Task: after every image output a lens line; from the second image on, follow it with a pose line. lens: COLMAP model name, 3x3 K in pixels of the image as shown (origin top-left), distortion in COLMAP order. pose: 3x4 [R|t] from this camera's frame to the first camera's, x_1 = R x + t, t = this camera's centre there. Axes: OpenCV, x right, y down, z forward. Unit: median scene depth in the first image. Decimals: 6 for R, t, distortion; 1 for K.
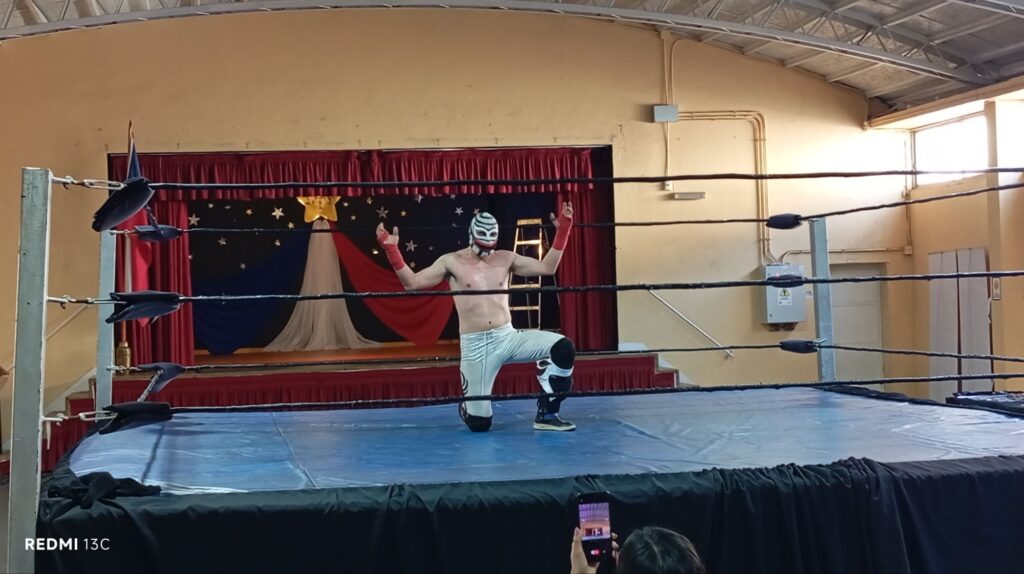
lens RADIAL K [[1683.9, 0, 511.7], [0, 1683.9, 287.4], [0, 0, 1]] dist [0.097018, 0.000000]
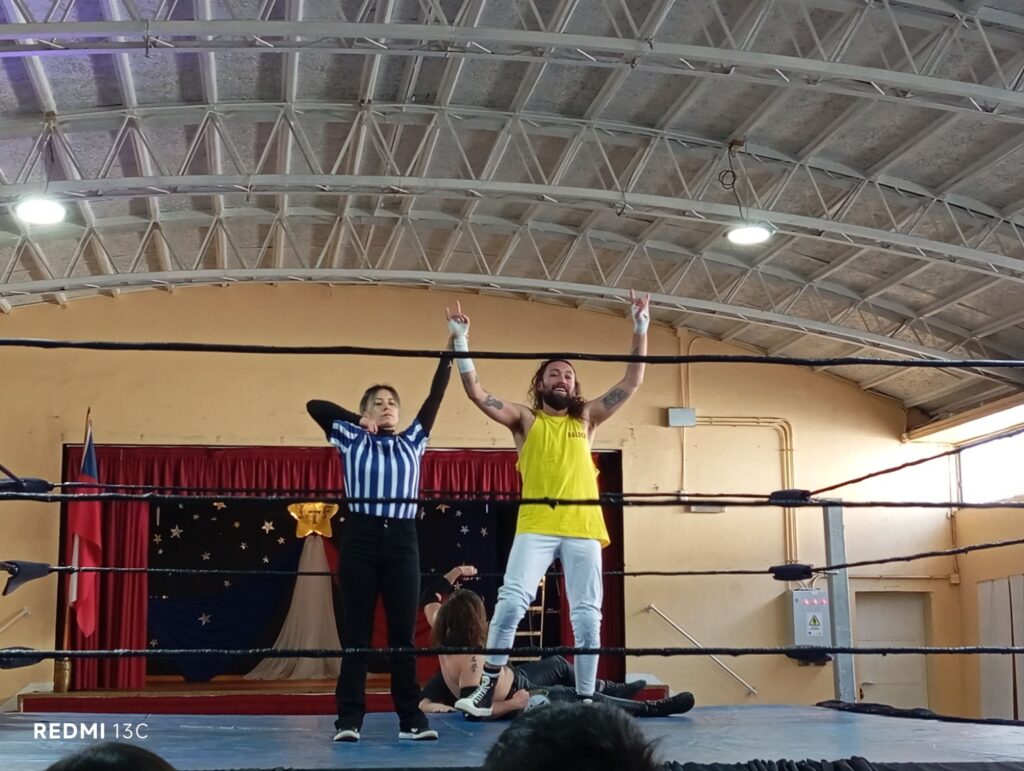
lens RADIAL K [[1687.0, 0, 506.9], [0, 1687.0, 381.9], [0, 0, 1]] dist [0.068864, 0.000000]
pose [[0.999086, 0.022760, -0.036176, 0.029696], [-0.028082, 0.987641, -0.154196, 0.020540], [0.032220, 0.155071, 0.987378, 0.098363]]
